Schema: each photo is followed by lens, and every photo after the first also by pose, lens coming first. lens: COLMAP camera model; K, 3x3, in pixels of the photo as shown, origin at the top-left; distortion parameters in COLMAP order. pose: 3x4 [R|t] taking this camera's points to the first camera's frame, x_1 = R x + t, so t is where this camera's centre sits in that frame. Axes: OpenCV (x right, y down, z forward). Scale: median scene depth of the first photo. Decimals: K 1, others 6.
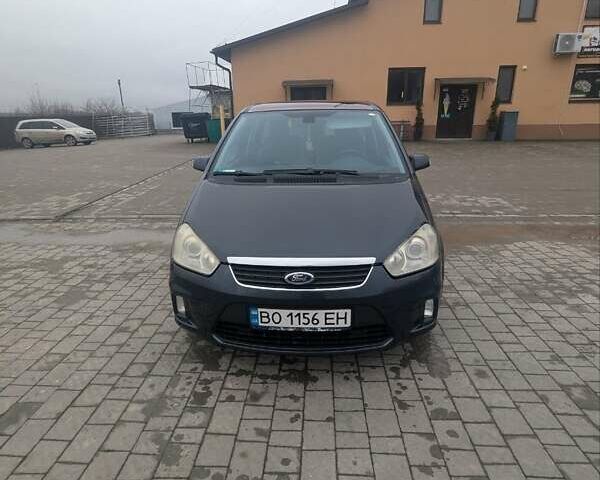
lens RADIAL K [[377.4, 0, 298.6], [0, 377.4, 240.7], [0, 0, 1]] dist [-0.005045, 0.001876]
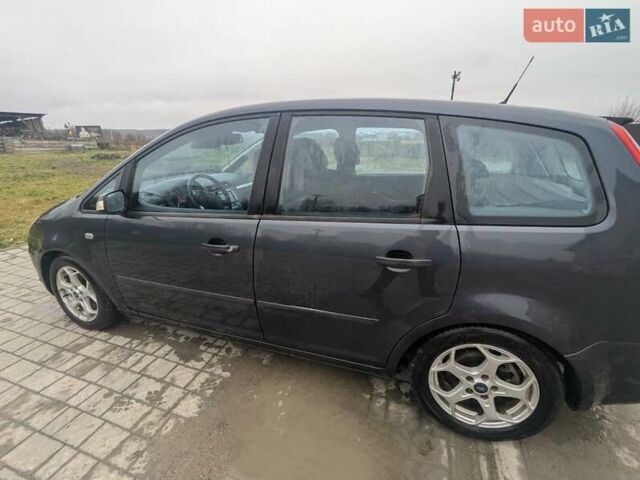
lens RADIAL K [[303.4, 0, 318.0], [0, 303.4, 242.9], [0, 0, 1]] dist [-0.000958, 0.001572]
pose [[-0.287923, 0.340937, -0.894909, 0.737108], [-0.288652, 0.860125, 0.420554, -0.485426], [0.913116, 0.379404, -0.149237, 1.470012]]
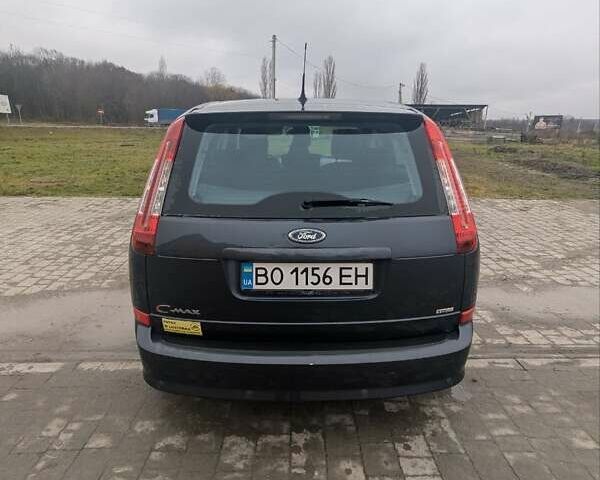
lens RADIAL K [[377.4, 0, 299.3], [0, 377.4, 240.3], [0, 0, 1]] dist [-0.005045, 0.001876]
pose [[-0.997037, 0.034954, -0.068523, 0.121535], [-0.010900, 0.817611, 0.575668, -0.732130], [0.076147, 0.574709, -0.814808, 2.245934]]
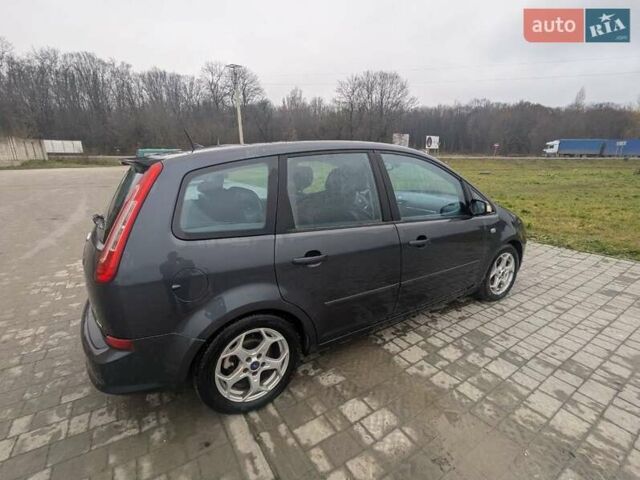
lens RADIAL K [[303.4, 0, 319.0], [0, 303.4, 241.5], [0, 0, 1]] dist [-0.000958, 0.001572]
pose [[-0.587563, -0.193144, 0.785789, -0.670333], [0.272434, 0.867184, 0.416859, -0.590380], [-0.761938, 0.459007, -0.456906, 1.796720]]
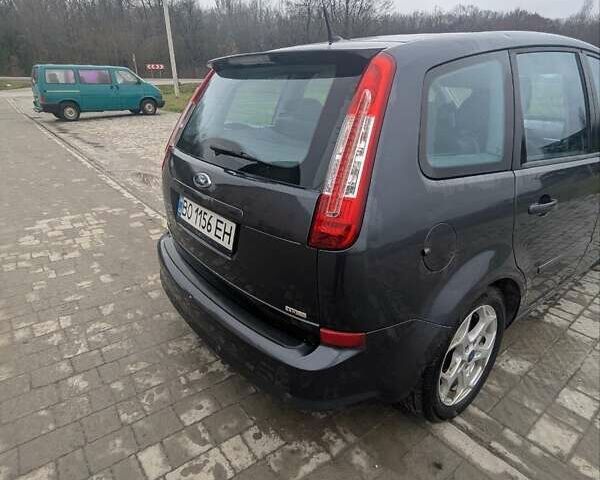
lens RADIAL K [[377.4, 0, 299.1], [0, 377.4, 239.9], [0, 0, 1]] dist [-0.005045, 0.001876]
pose [[-0.664530, -0.271023, 0.696381, -0.360519], [0.247886, 0.799190, 0.547584, -0.643207], [-0.704949, 0.536509, -0.463903, 2.044125]]
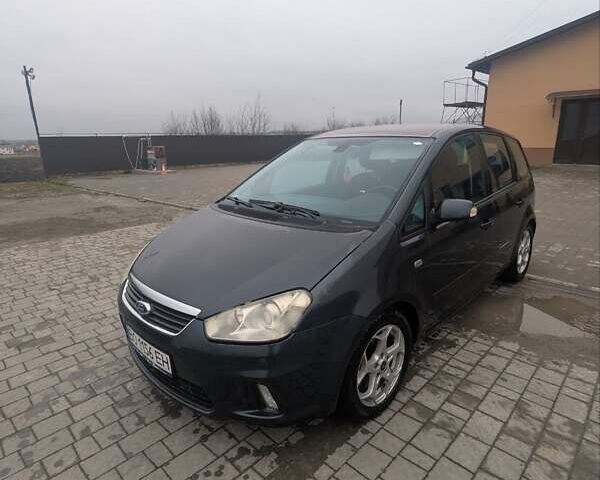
lens RADIAL K [[377.4, 0, 298.0], [0, 377.4, 240.4], [0, 0, 1]] dist [-0.005045, 0.001876]
pose [[0.755608, 0.174606, -0.631323, 0.562849], [-0.199929, 0.979302, 0.031559, -0.117622], [0.623766, 0.102373, 0.774878, 0.272125]]
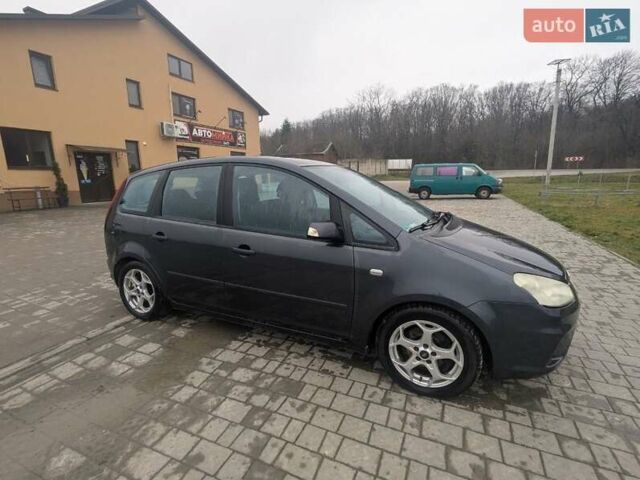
lens RADIAL K [[303.4, 0, 319.4], [0, 303.4, 242.7], [0, 0, 1]] dist [-0.000958, 0.001572]
pose [[0.353762, -0.188242, 0.916197, -0.850532], [0.302045, 0.950050, 0.078572, -0.240414], [-0.885224, 0.248937, 0.392950, 0.818121]]
